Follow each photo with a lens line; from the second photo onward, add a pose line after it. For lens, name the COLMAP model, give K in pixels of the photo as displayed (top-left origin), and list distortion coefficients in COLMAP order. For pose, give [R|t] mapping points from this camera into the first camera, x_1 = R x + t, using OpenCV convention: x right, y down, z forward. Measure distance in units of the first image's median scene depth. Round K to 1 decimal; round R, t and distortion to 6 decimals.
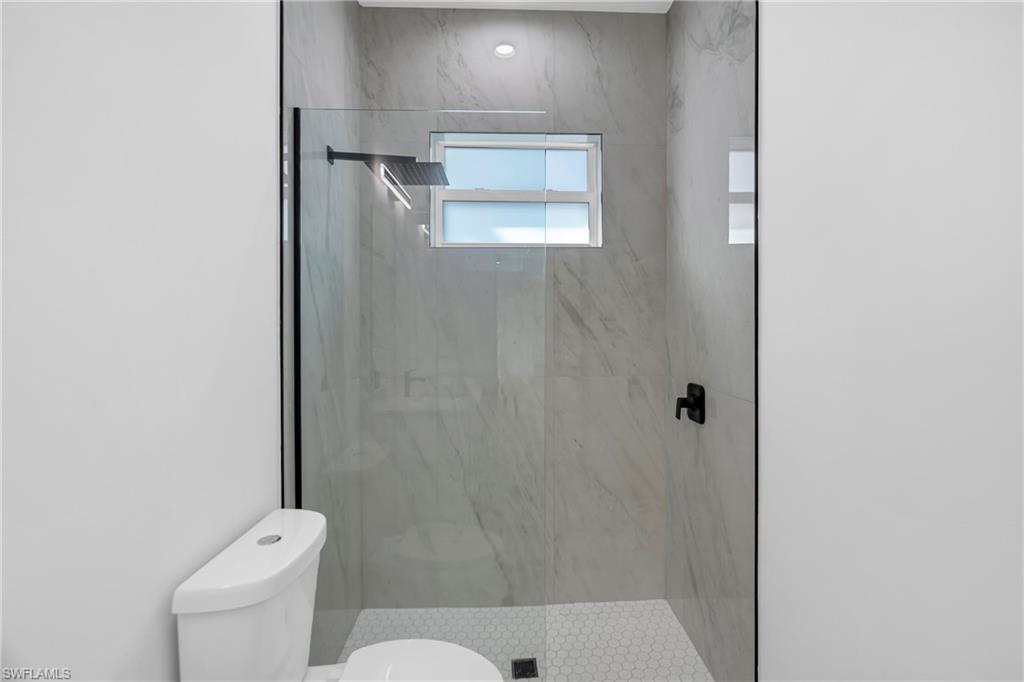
lens RADIAL K [[457.2, 0, 512.2], [0, 457.2, 327.6], [0, 0, 1]] dist [-0.013193, -0.000080]
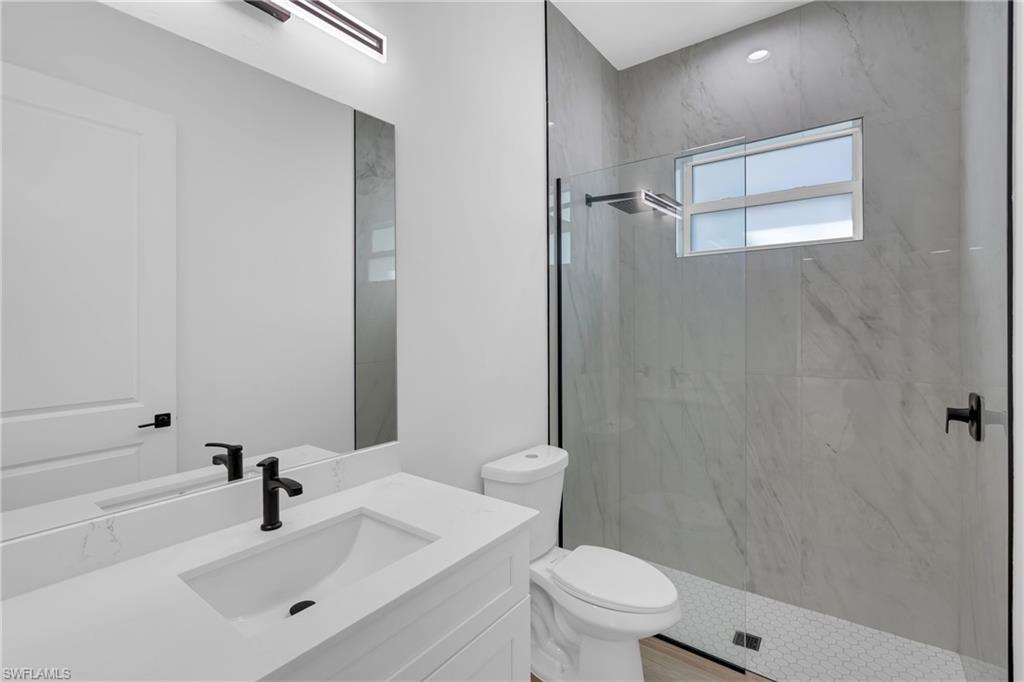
lens RADIAL K [[464.7, 0, 508.9], [0, 464.7, 330.6], [0, 0, 1]] dist [-0.000046, 0.000304]
pose [[0.775216, 0.004520, -0.631680, 0.237507], [-0.001731, 0.999986, 0.005030, 0.003406], [0.631694, -0.002806, 0.775213, -0.183080]]
